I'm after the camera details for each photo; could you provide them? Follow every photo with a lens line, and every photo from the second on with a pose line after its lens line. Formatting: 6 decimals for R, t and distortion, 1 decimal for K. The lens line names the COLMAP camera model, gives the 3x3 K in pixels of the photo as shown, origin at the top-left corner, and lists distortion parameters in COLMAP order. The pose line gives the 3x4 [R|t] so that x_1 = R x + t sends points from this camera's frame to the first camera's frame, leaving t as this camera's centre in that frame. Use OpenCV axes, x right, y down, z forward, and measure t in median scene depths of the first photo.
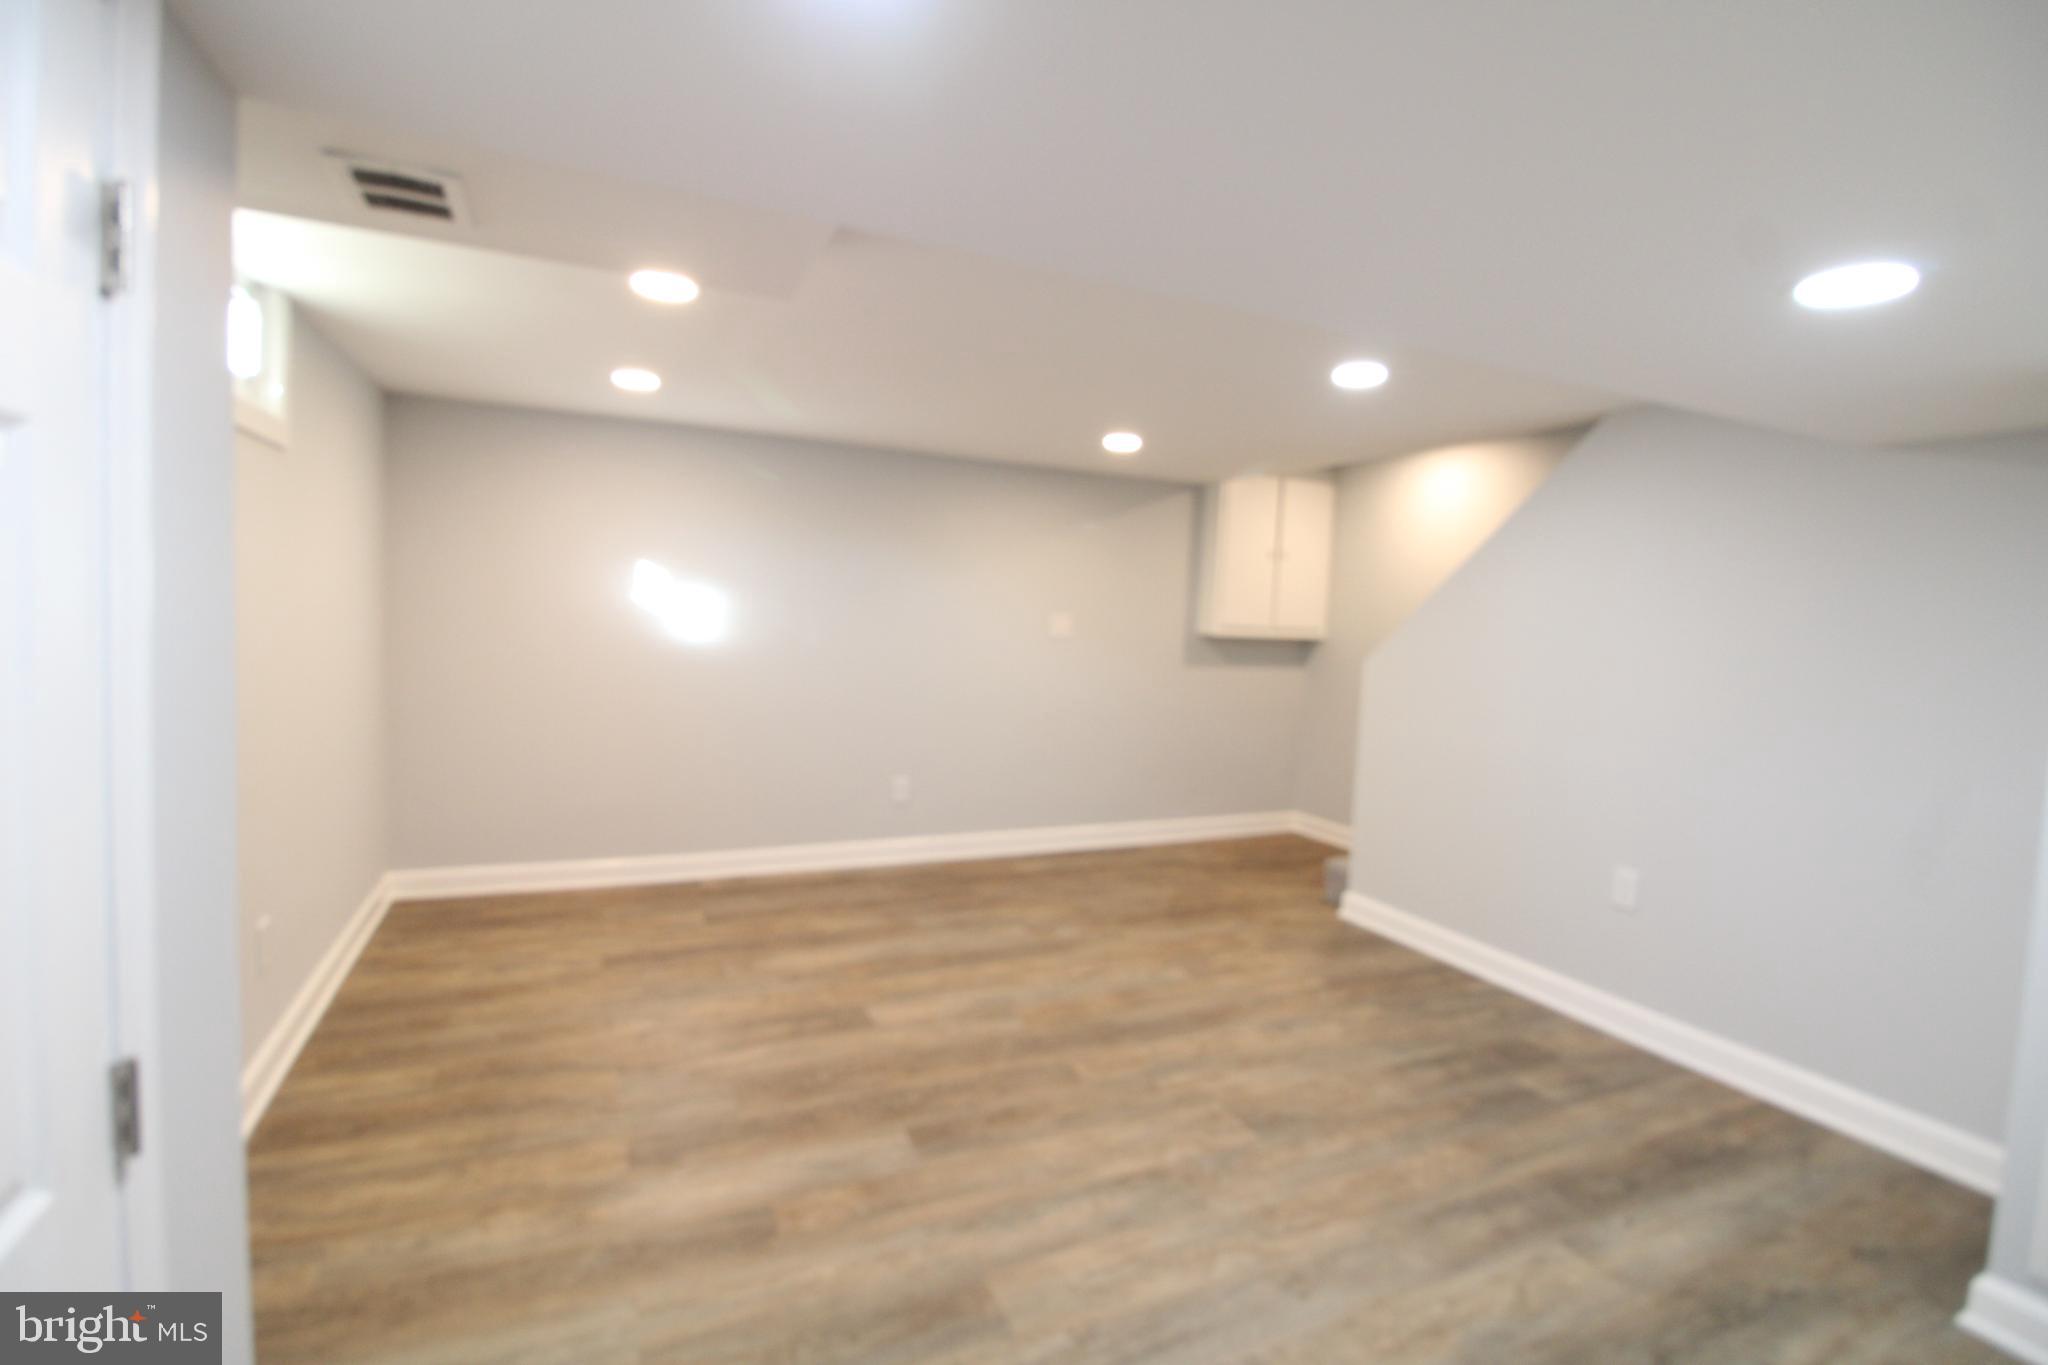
lens RADIAL K [[941.9, 0, 1031.0], [0, 941.9, 664.8], [0, 0, 1]] dist [-0.007656, -0.007102]
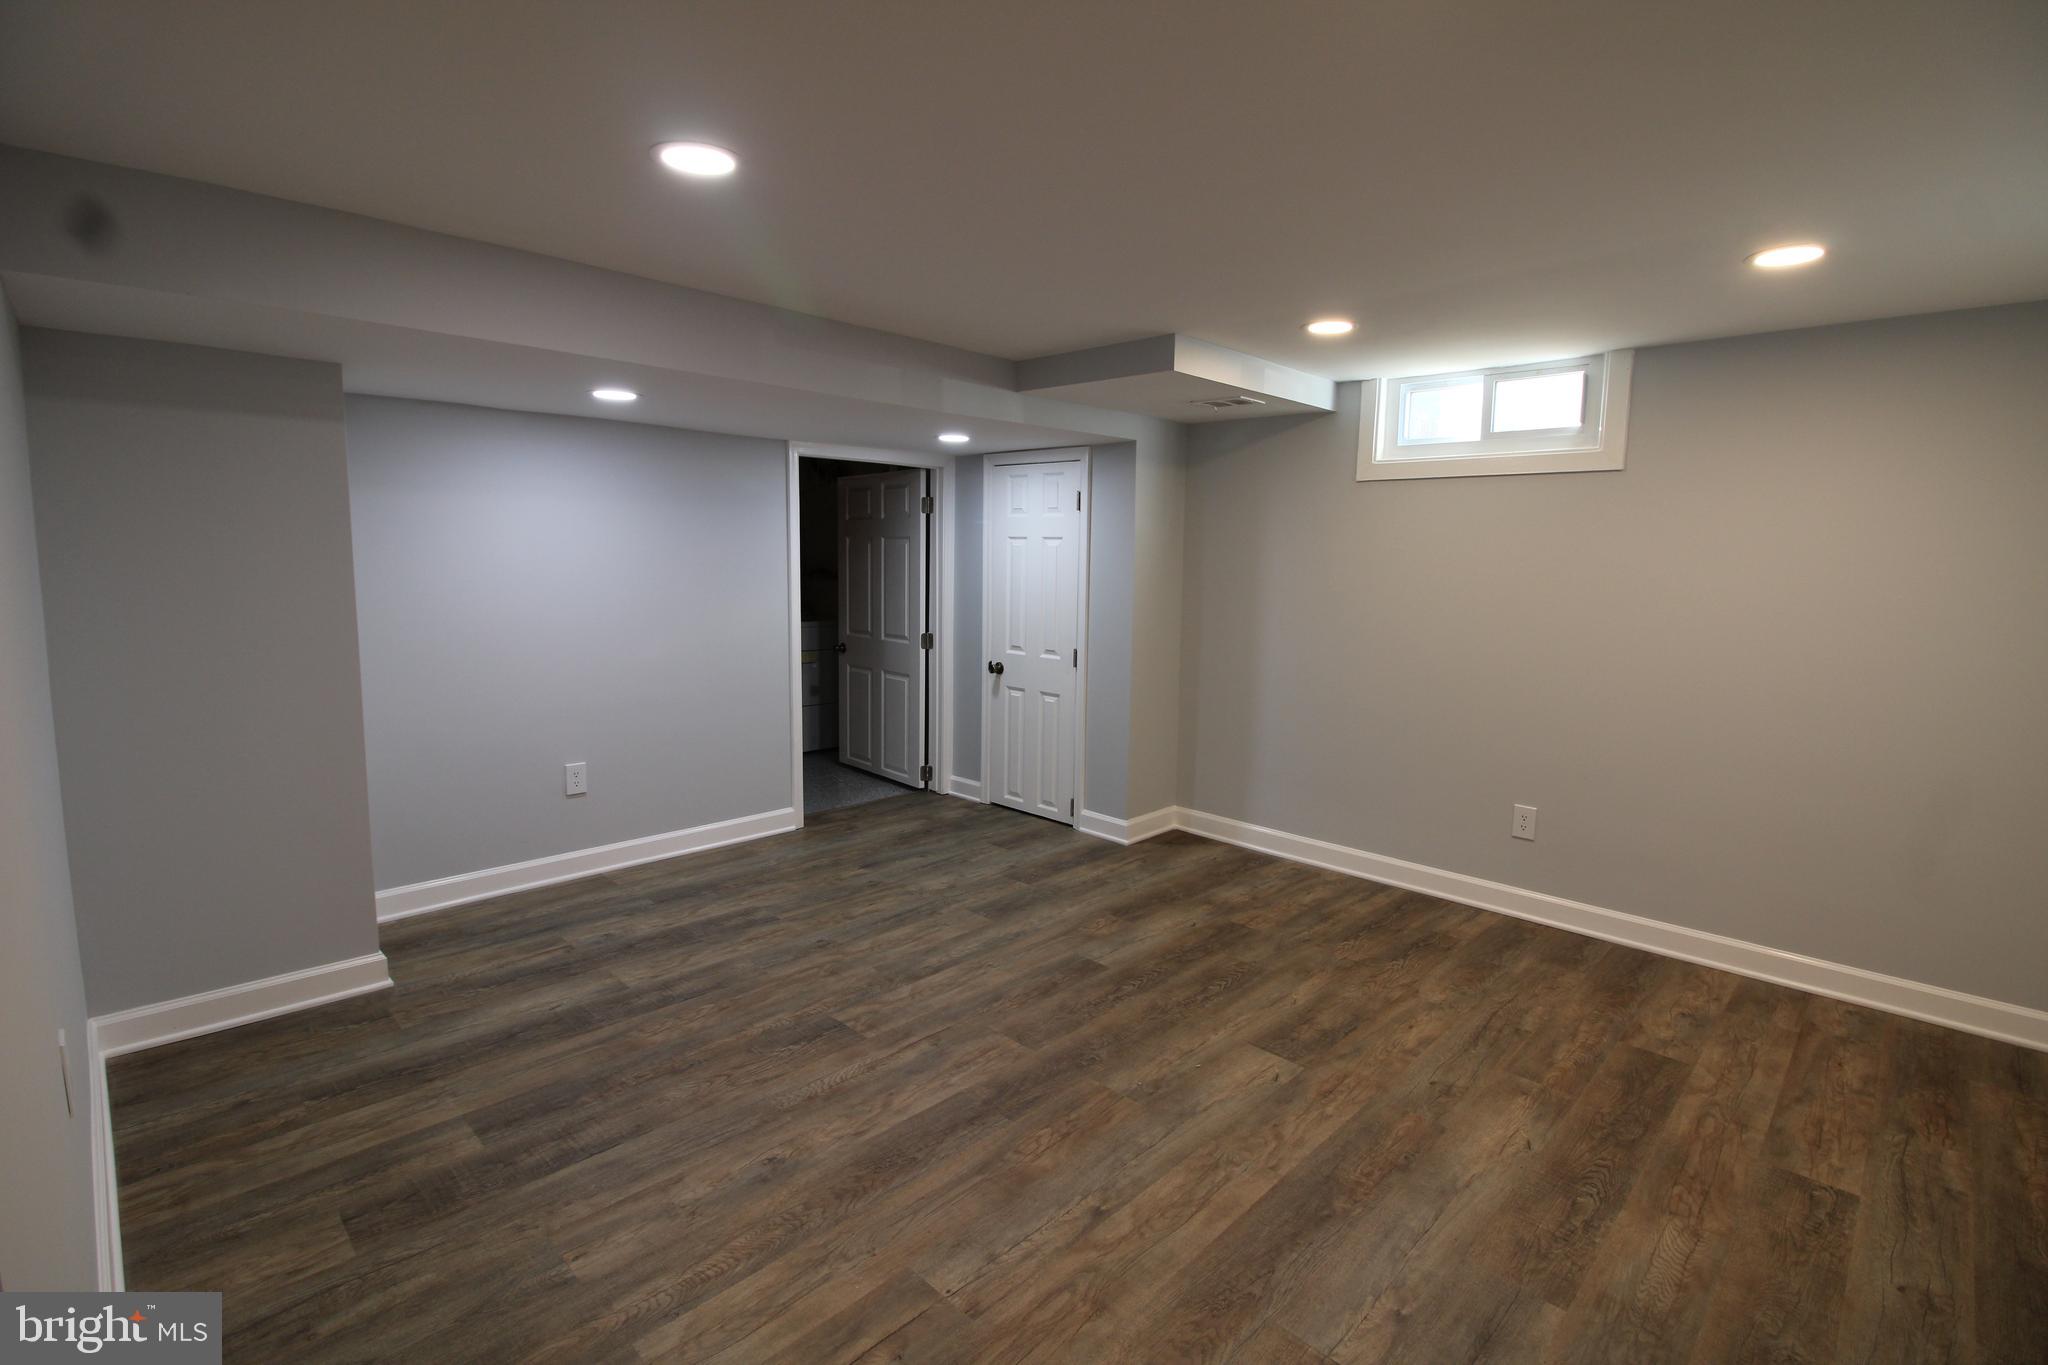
lens RADIAL K [[941.9, 0, 1022.4], [0, 941.9, 684.7], [0, 0, 1]] dist [-0.007656, -0.007102]
pose [[-0.935589, -0.009635, -0.352959, 0.411652], [-0.077170, 0.981041, 0.177773, -0.107345], [0.344555, 0.193561, -0.918595, 1.941768]]
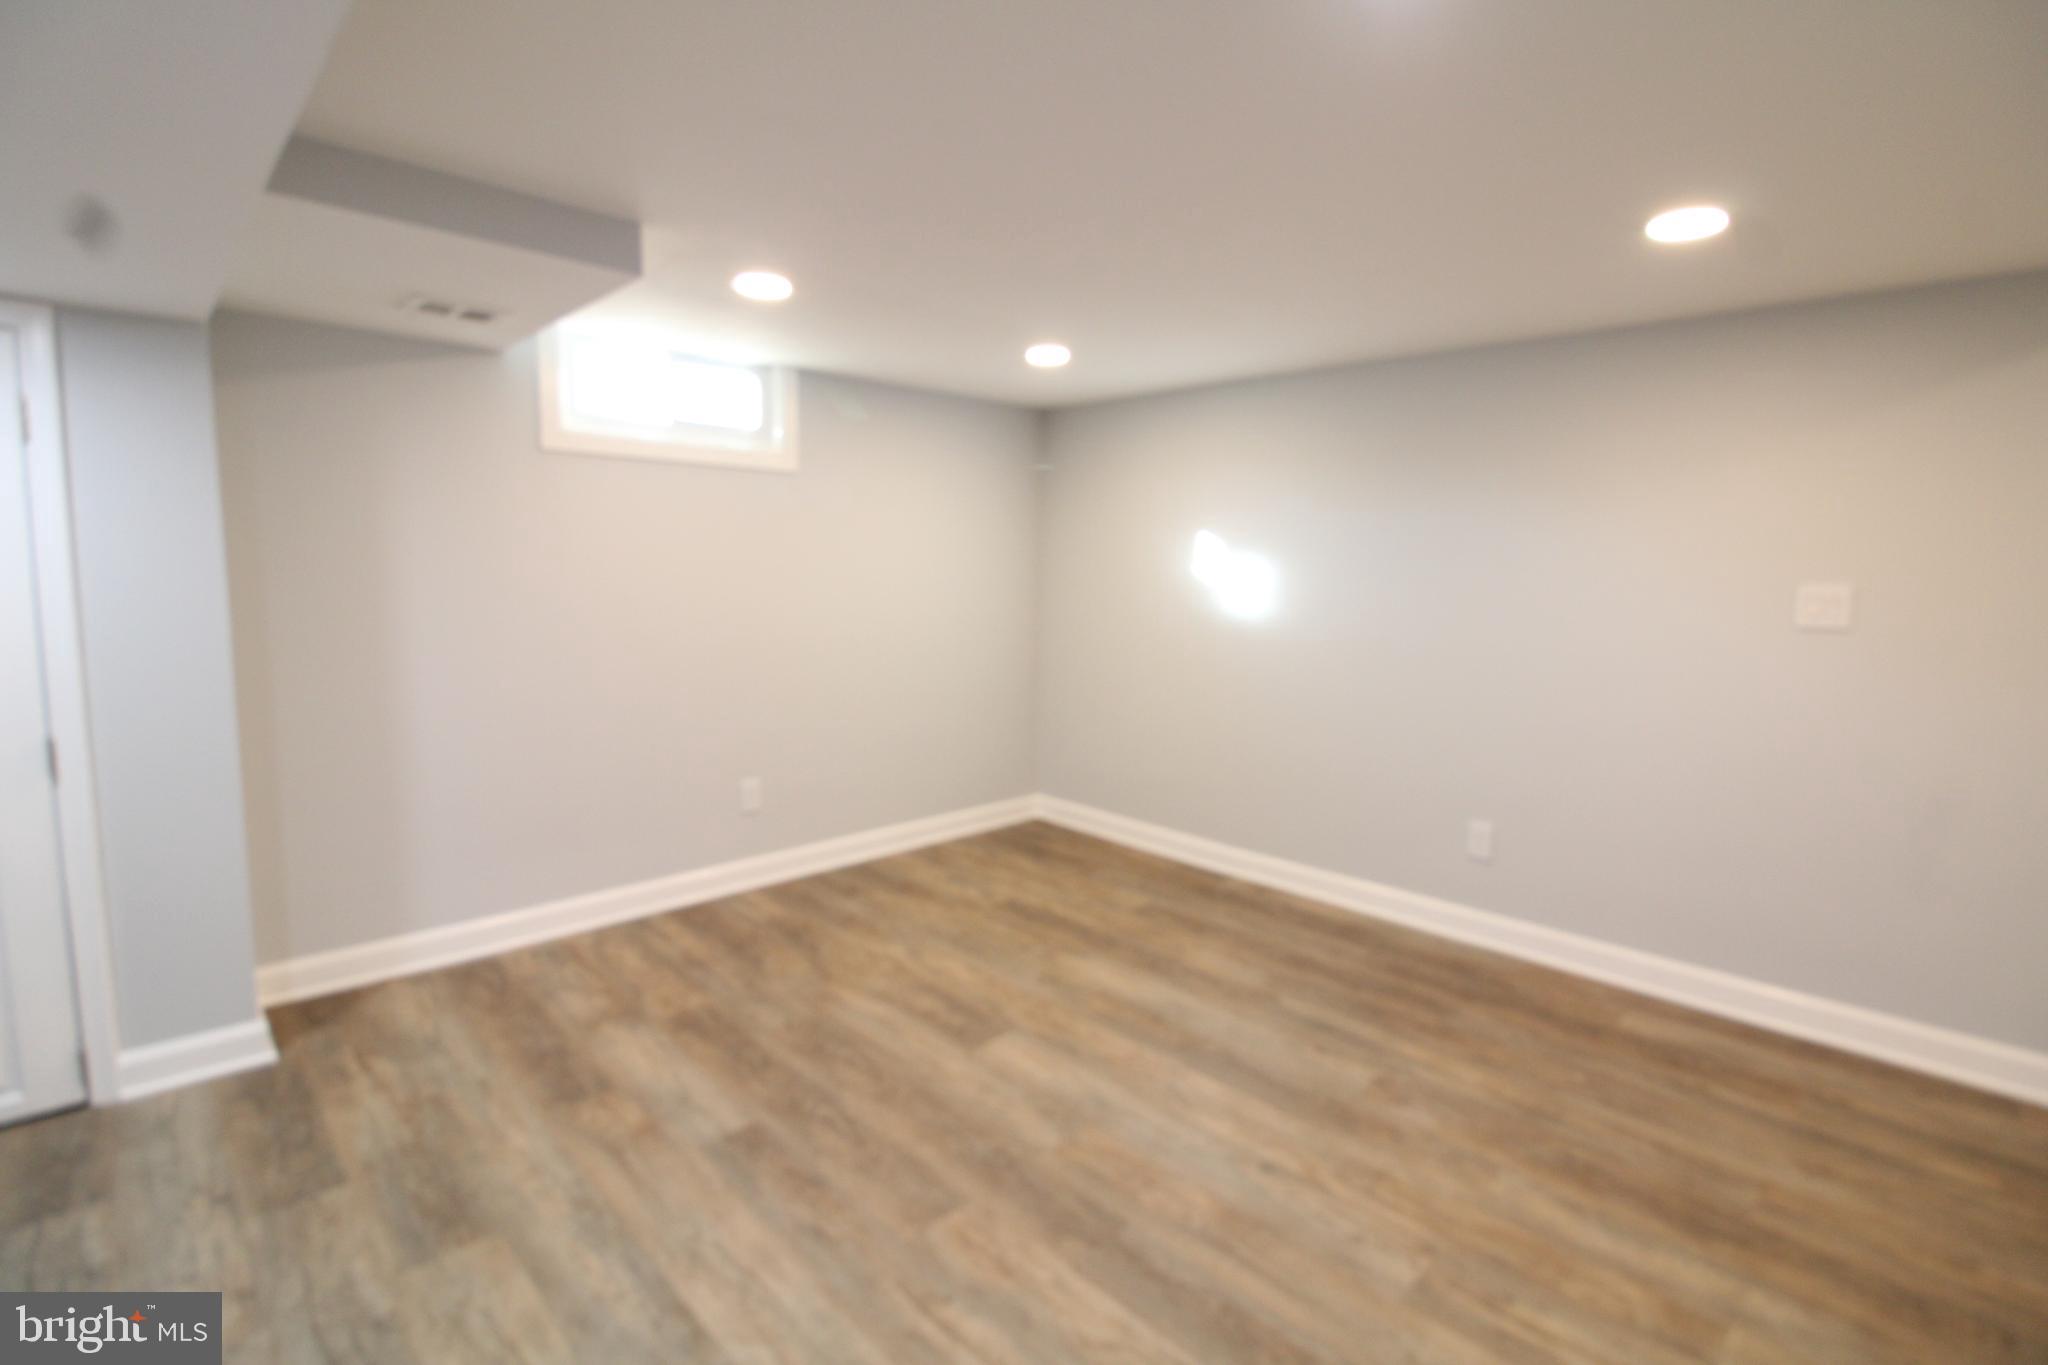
lens RADIAL K [[941.9, 0, 1031.9], [0, 941.9, 673.5], [0, 0, 1]] dist [-0.007656, -0.007102]
pose [[0.334835, 0.070912, -0.939605, 0.747117], [-0.056631, 0.996876, 0.055054, -0.015961], [0.940573, 0.034777, 0.337805, 0.862727]]
